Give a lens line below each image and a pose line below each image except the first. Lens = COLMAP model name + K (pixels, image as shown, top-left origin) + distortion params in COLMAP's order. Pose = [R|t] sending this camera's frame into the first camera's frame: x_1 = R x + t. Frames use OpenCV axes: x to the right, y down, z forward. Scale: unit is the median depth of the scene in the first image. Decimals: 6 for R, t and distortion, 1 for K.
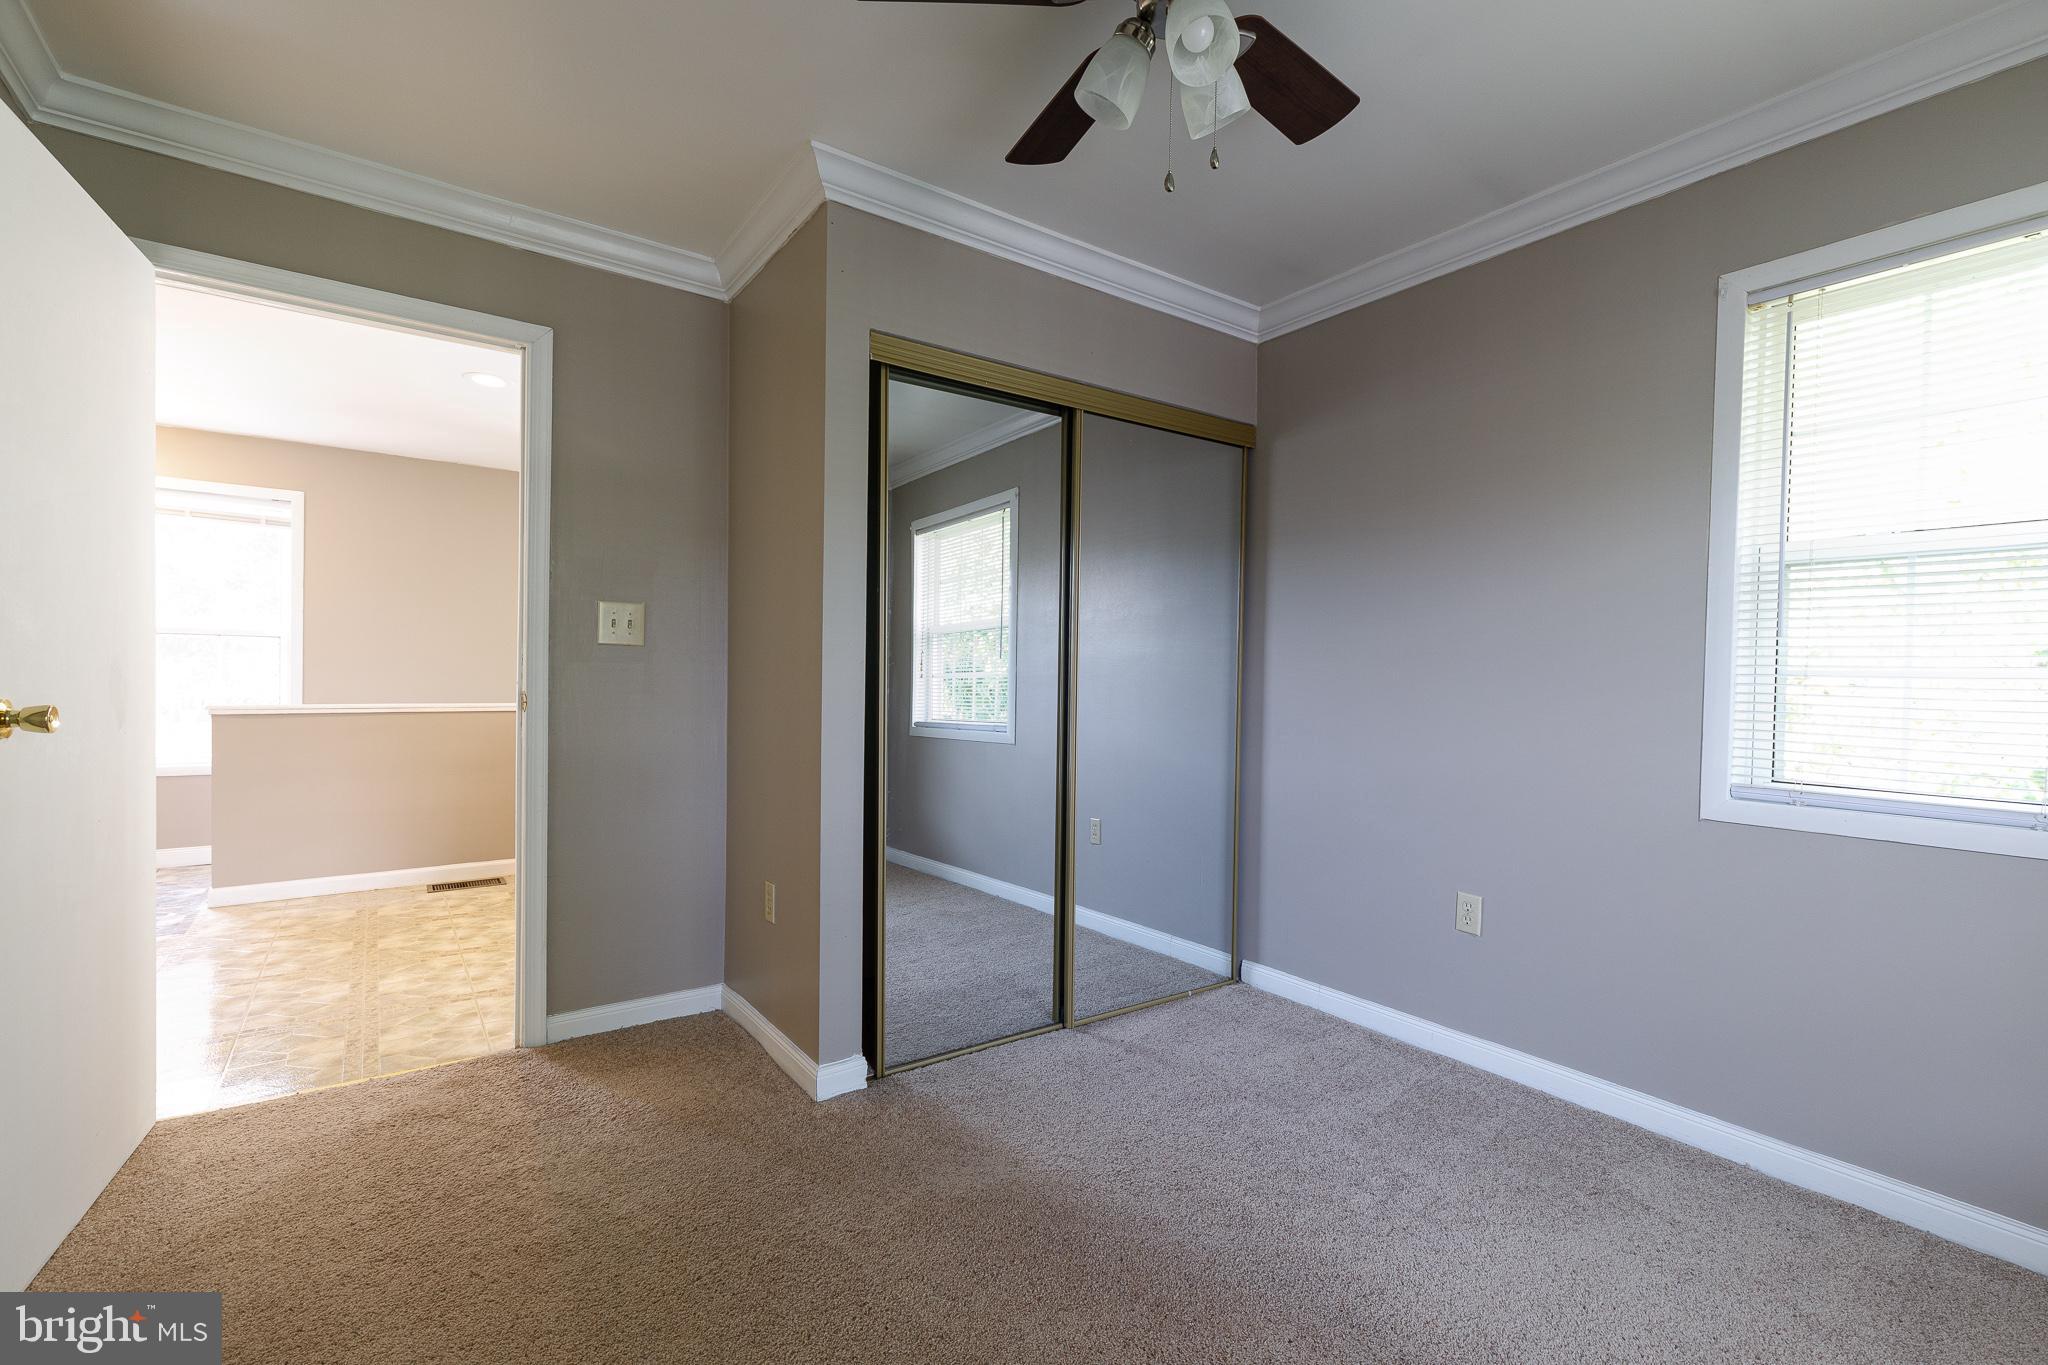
lens RADIAL K [[910.7, 0, 1029.2], [0, 910.7, 680.1], [0, 0, 1]] dist [0.007688, -0.001860]
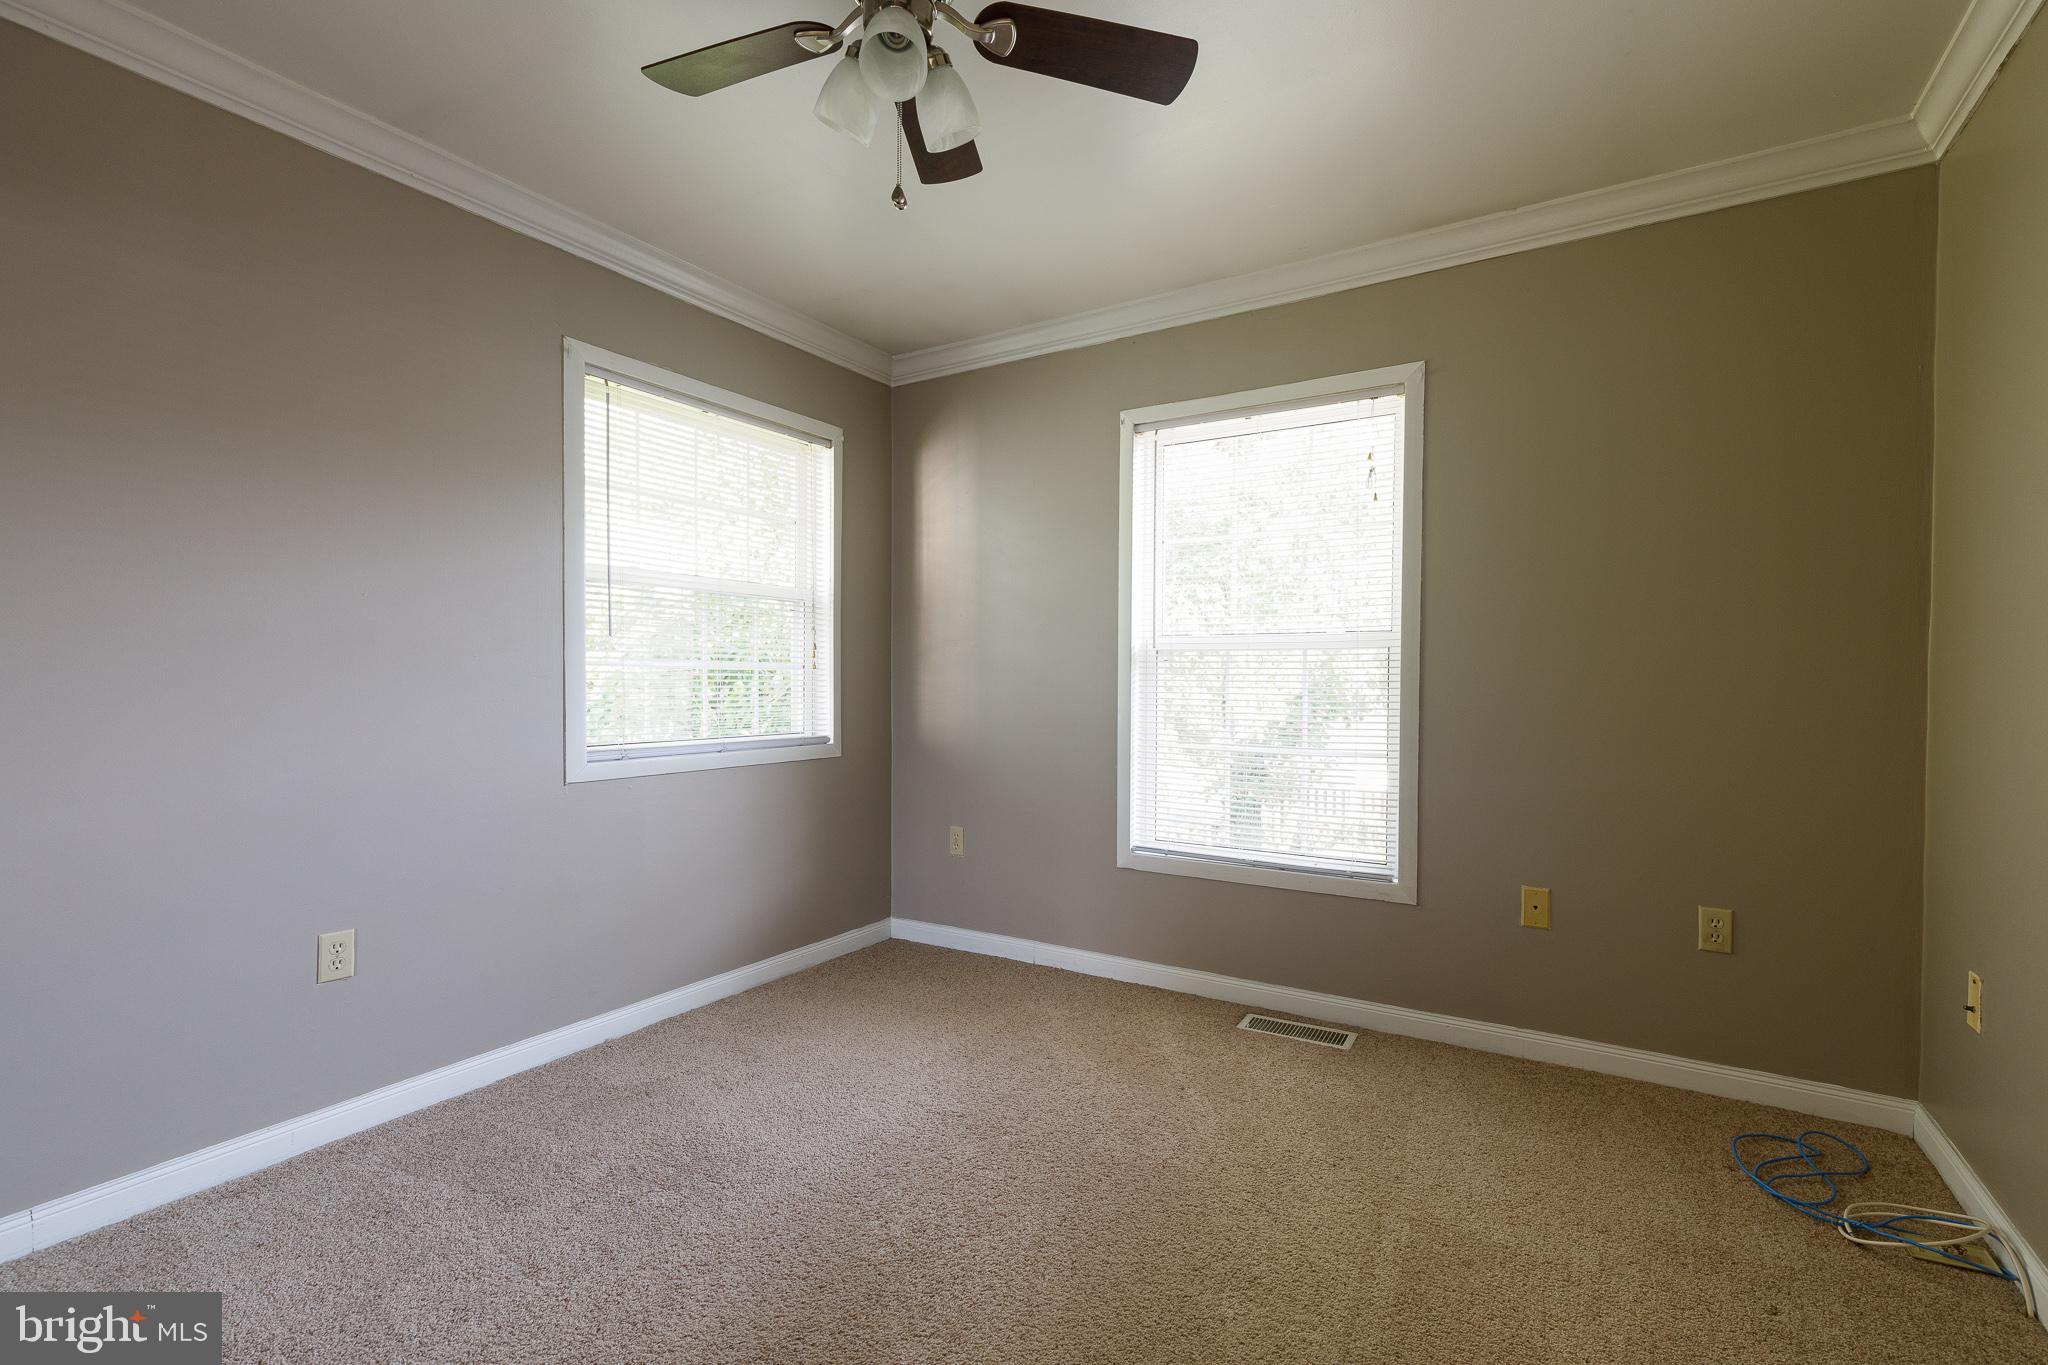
lens RADIAL K [[910.7, 0, 1029.2], [0, 910.7, 685.9], [0, 0, 1]] dist [0.007688, -0.001860]
pose [[-0.384943, -0.019929, 0.922725, -0.621336], [0.000125, 0.999766, 0.021645, -0.002561], [-0.922940, 0.008447, -0.384851, 0.915947]]
